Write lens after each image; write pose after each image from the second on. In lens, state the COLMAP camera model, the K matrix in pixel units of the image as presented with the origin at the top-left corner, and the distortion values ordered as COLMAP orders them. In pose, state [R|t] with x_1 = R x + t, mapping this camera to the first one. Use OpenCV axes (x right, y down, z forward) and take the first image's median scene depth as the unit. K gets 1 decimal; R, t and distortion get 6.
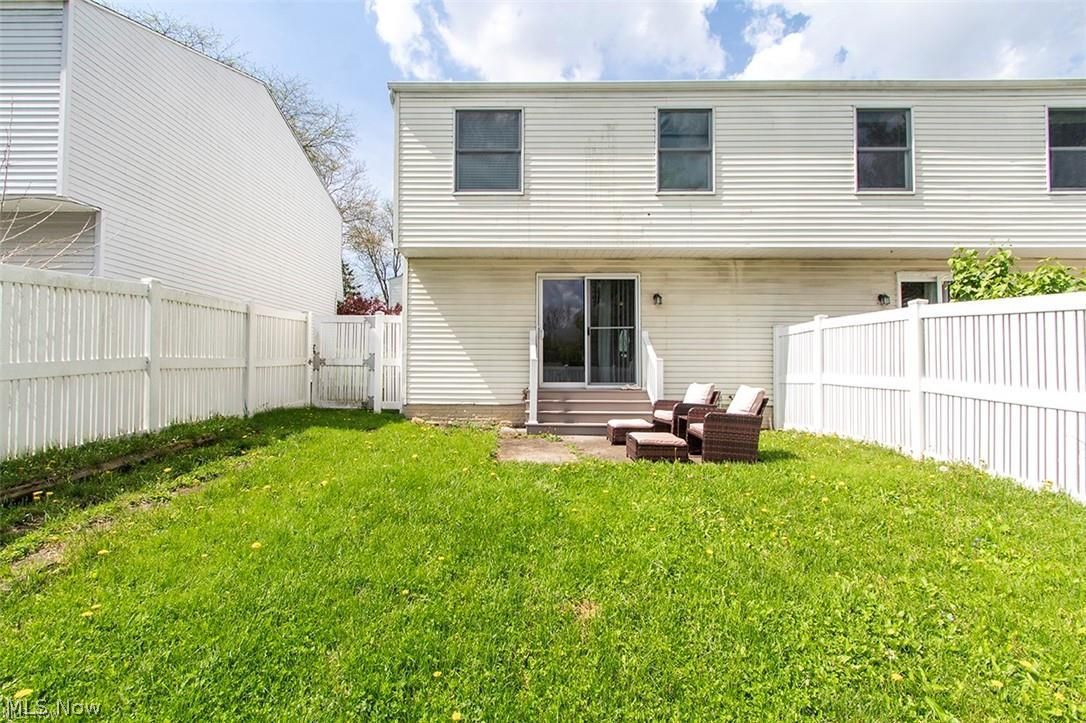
lens RADIAL K [[510.6, 0, 536.7], [0, 510.6, 354.3], [0, 0, 1]] dist [0.000178, -0.000521]
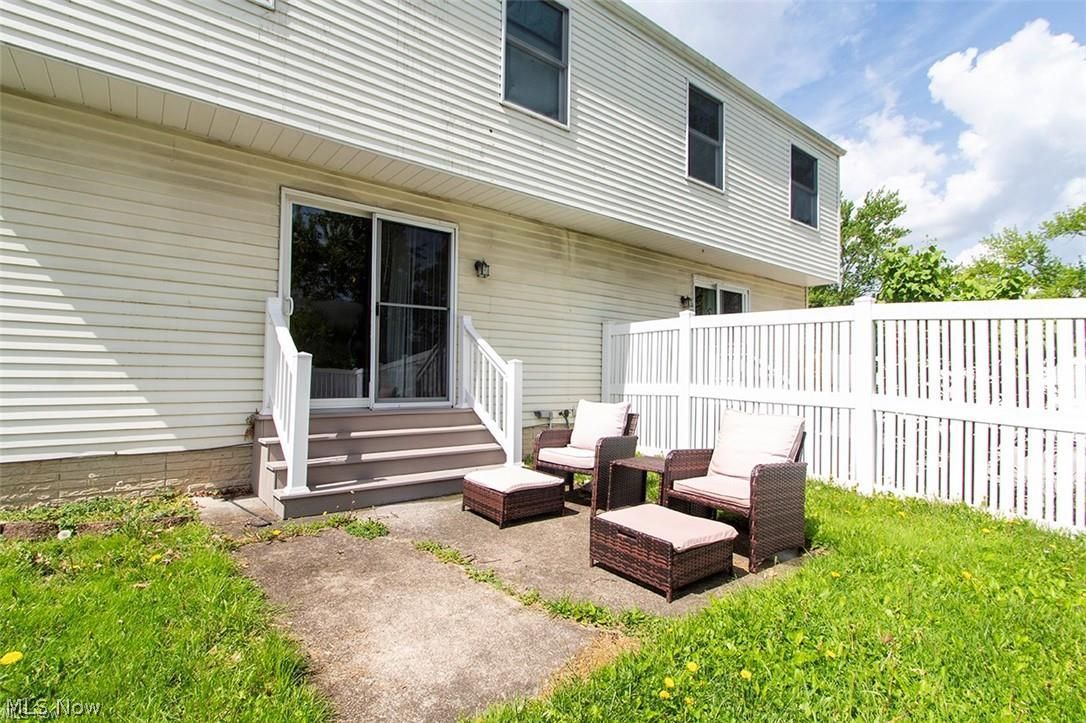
lens RADIAL K [[510.6, 0, 536.7], [0, 510.6, 354.3], [0, 0, 1]] dist [0.000178, -0.000521]
pose [[0.789059, 0.031074, 0.613530, -0.109445], [-0.032605, 0.999431, -0.008685, 0.005518], [-0.613451, -0.013151, 0.789623, 0.444954]]
